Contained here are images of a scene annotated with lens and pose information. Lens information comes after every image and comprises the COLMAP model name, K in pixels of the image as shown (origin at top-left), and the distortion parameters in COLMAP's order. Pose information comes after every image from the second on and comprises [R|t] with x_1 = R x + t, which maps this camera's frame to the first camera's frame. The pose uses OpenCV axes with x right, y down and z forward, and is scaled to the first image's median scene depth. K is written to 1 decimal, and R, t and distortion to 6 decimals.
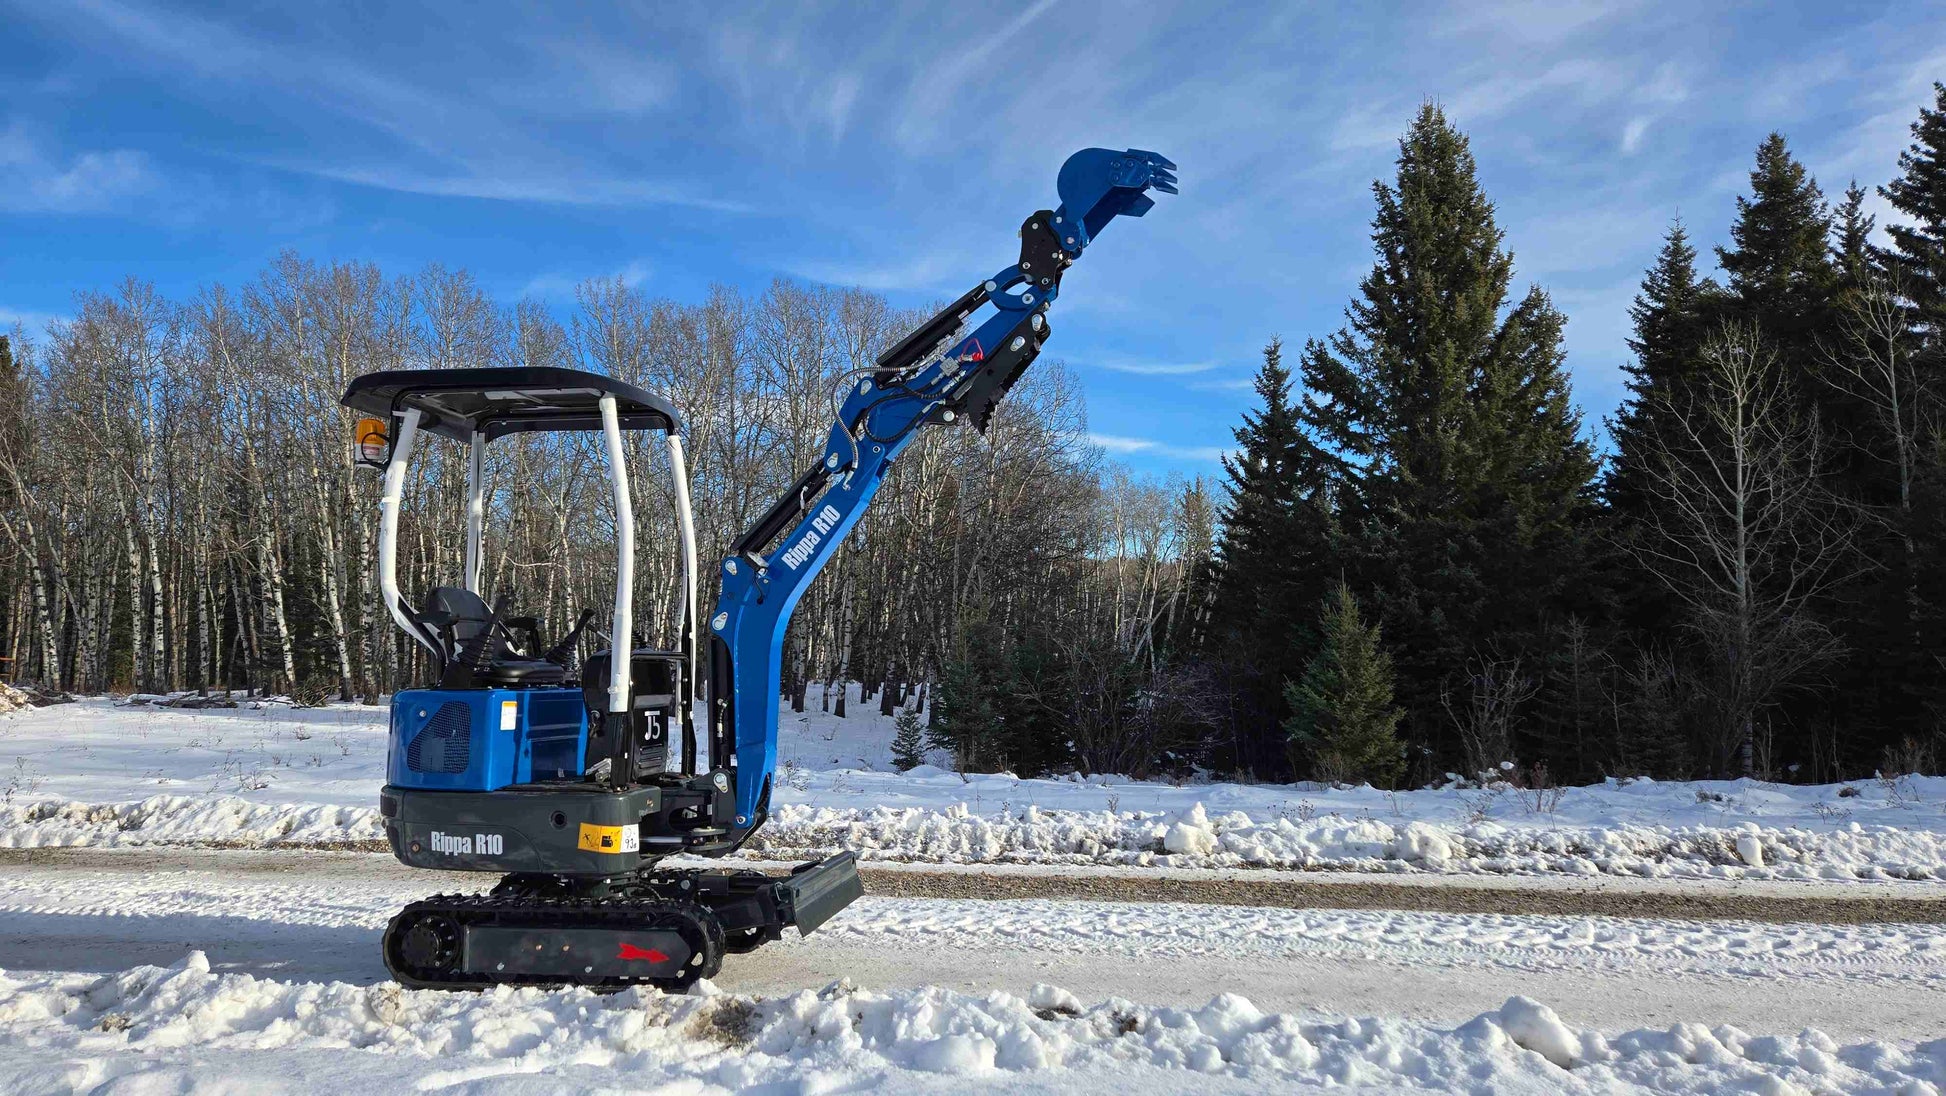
lens RADIAL K [[1288.1, 0, 958.1], [0, 1288.1, 555.8], [0, 0, 1]] dist [0.085649, -0.074346]
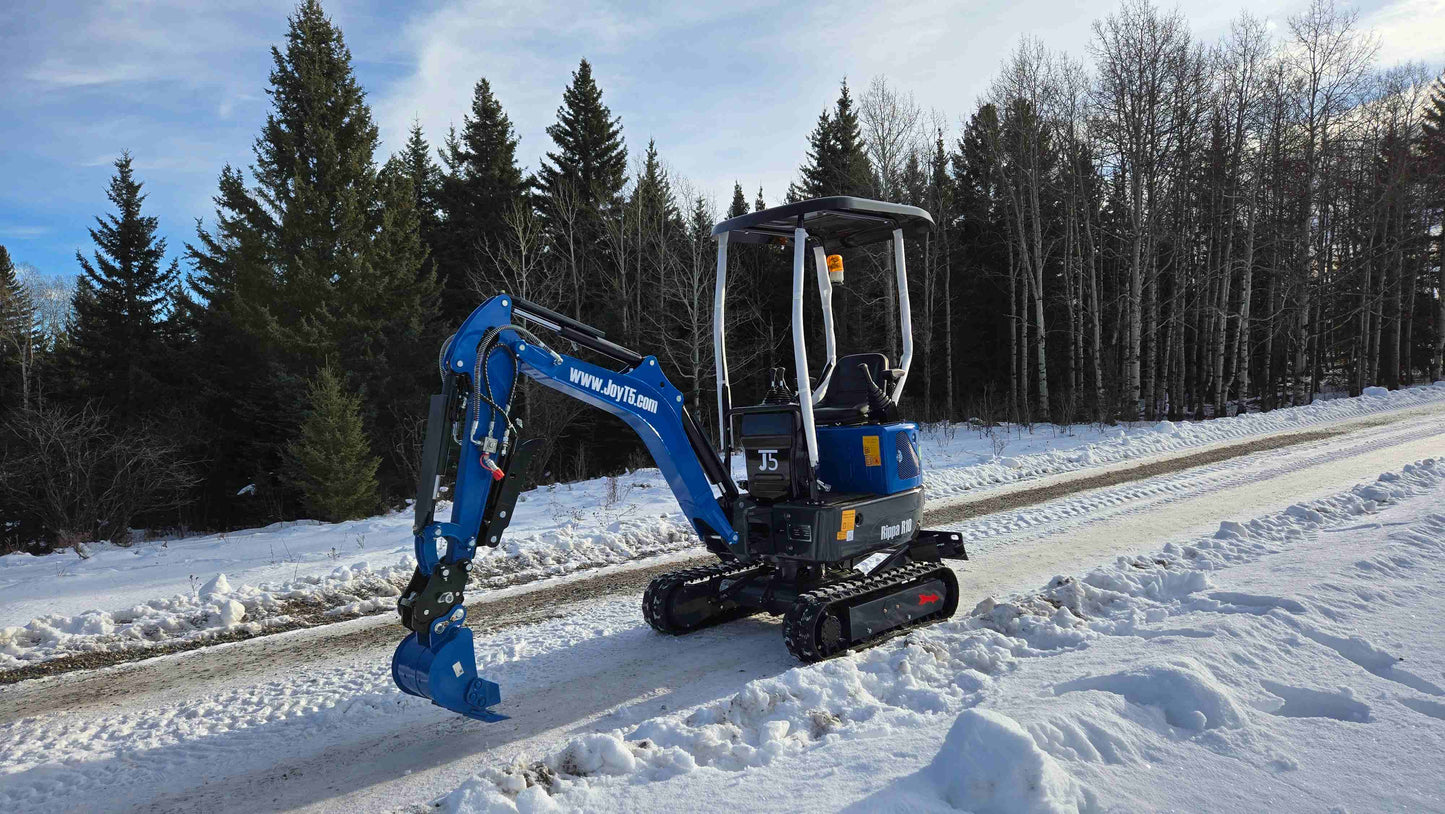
lens RADIAL K [[956.5, 0, 709.6], [0, 956.5, 421.8], [0, 0, 1]] dist [0.085649, -0.074346]
pose [[0.621663, -0.052351, 0.781533, -0.240006], [-0.007071, 0.997348, 0.072432, 0.003852], [-0.783253, -0.050555, 0.619644, 0.095415]]
